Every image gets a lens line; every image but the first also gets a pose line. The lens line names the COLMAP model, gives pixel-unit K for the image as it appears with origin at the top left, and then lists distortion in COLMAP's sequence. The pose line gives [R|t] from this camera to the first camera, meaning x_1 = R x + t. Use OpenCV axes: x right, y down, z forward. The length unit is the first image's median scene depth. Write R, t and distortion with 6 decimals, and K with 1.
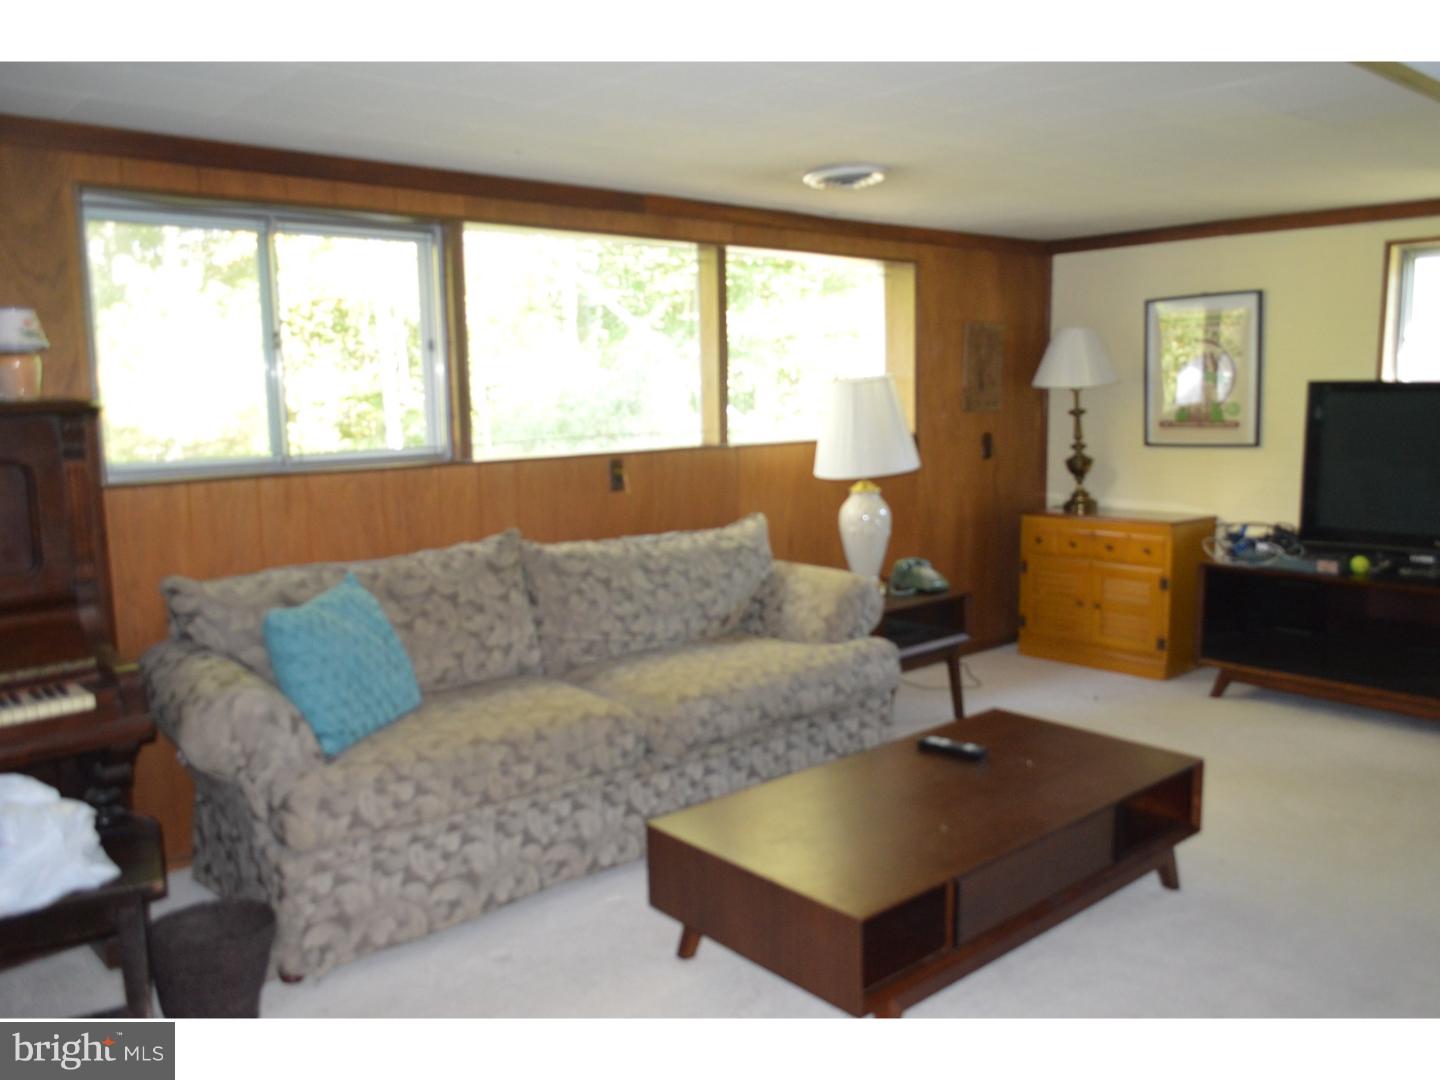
lens RADIAL K [[1142.5, 0, 720.9], [0, 1142.5, 563.9], [0, 0, 1]] dist [-0.001938, -0.001831]
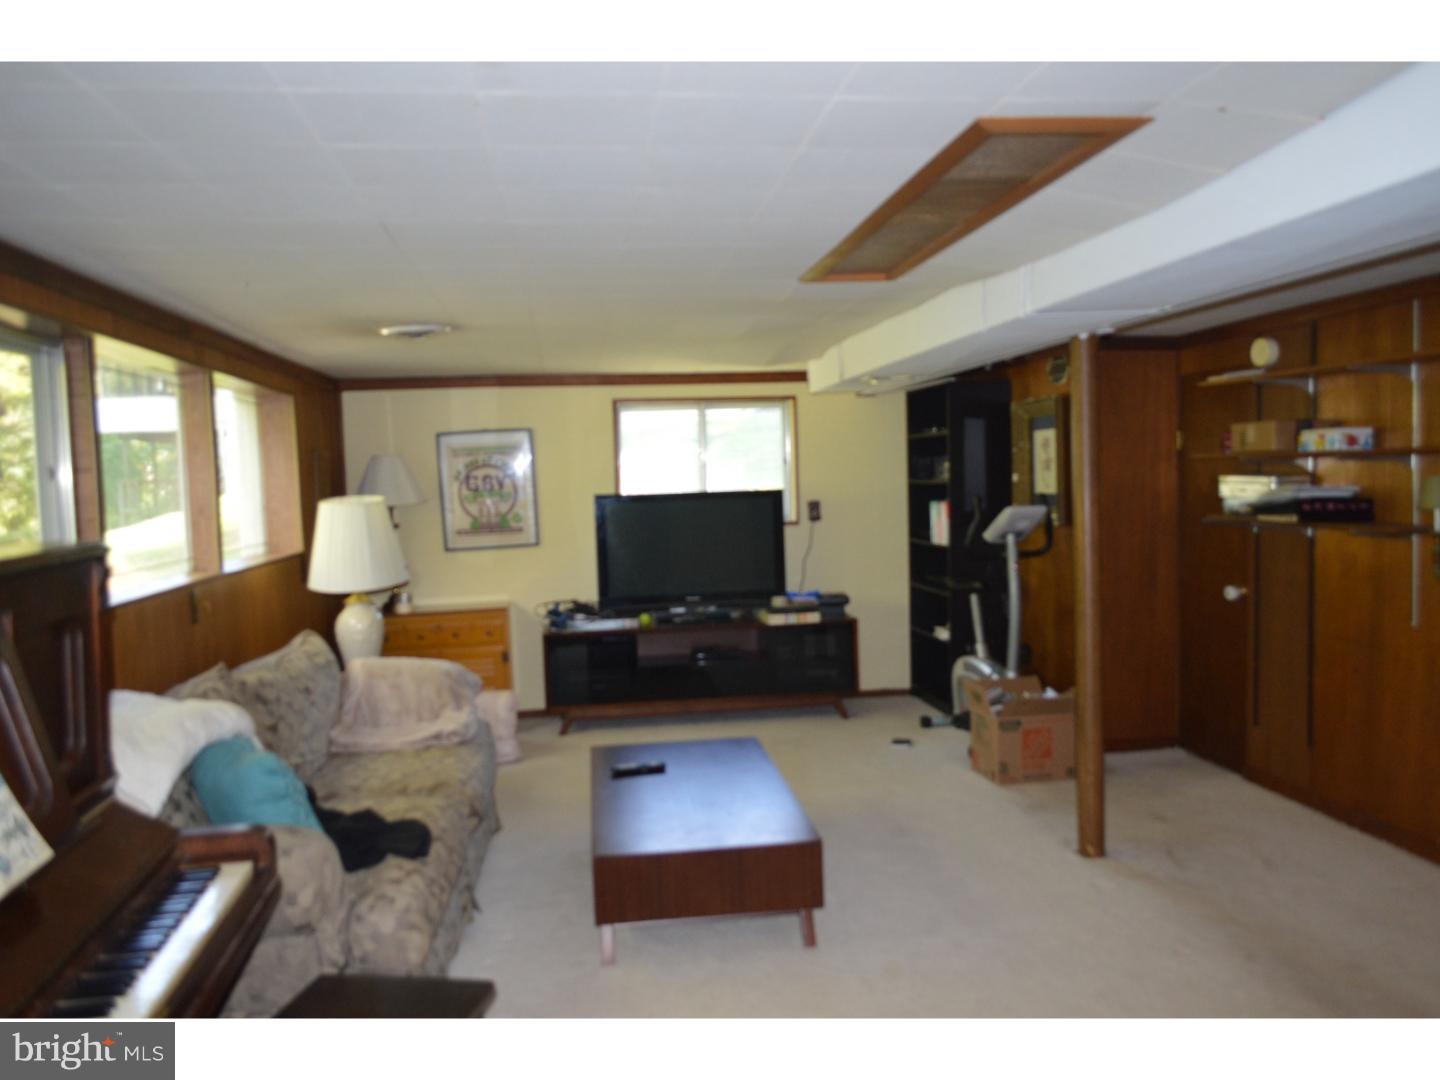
lens RADIAL K [[1159.5, 0, 720.0], [0, 1159.5, 540.0], [0, 0, 1]] dist [0.000385, 0.000067]
pose [[0.569084, -0.051558, 0.820662, -0.537148], [0.152782, 0.987283, -0.043920, -0.018351], [-0.807961, 0.150377, 0.569724, 0.067028]]
